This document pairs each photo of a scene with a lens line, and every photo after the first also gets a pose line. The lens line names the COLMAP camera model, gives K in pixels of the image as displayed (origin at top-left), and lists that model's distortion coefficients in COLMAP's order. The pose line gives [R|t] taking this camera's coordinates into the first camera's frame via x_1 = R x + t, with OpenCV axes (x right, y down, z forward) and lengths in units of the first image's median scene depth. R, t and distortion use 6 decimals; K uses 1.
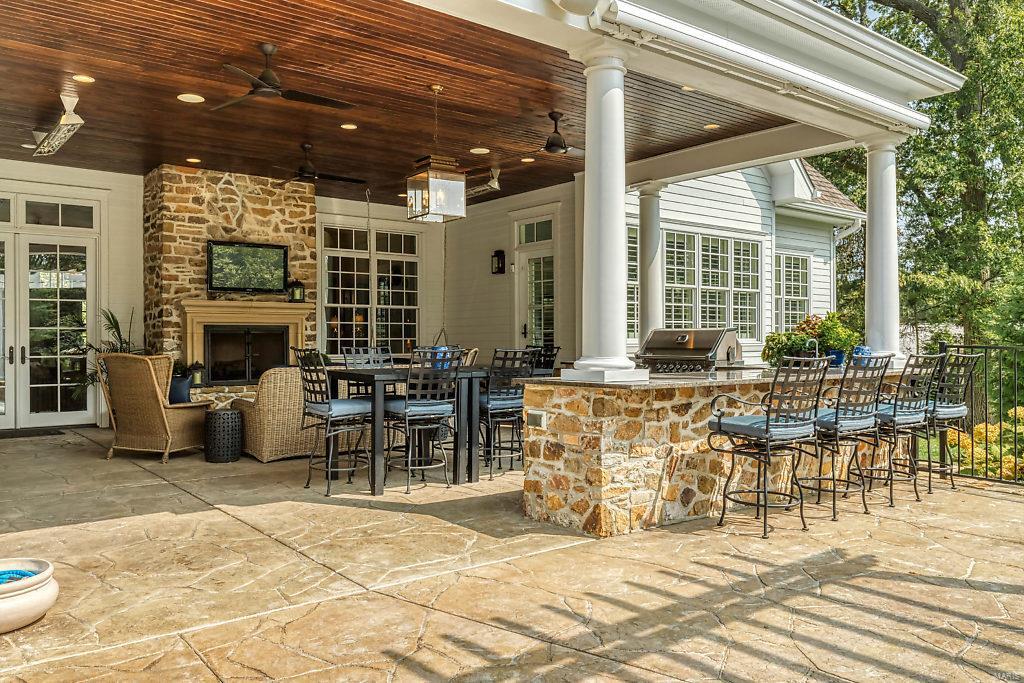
lens RADIAL K [[783.9, 0, 512.0], [0, 783.9, 341.5], [0, 0, 1]] dist [0.002735, 0.002056]
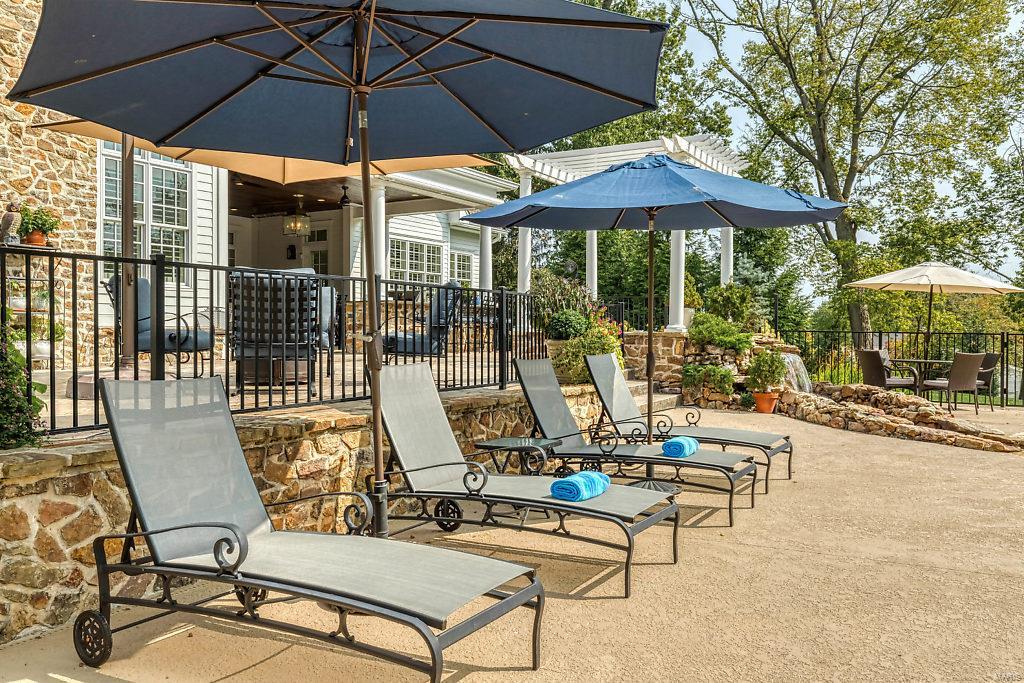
lens RADIAL K [[826.5, 0, 499.5], [0, 826.5, 337.0], [0, 0, 1]] dist [0.009064, 0.005397]
pose [[0.937697, 0.002002, 0.347447, -0.217176], [-0.003874, 0.999981, 0.004693, 0.071437], [-0.347431, -0.005746, 0.937688, -0.829262]]
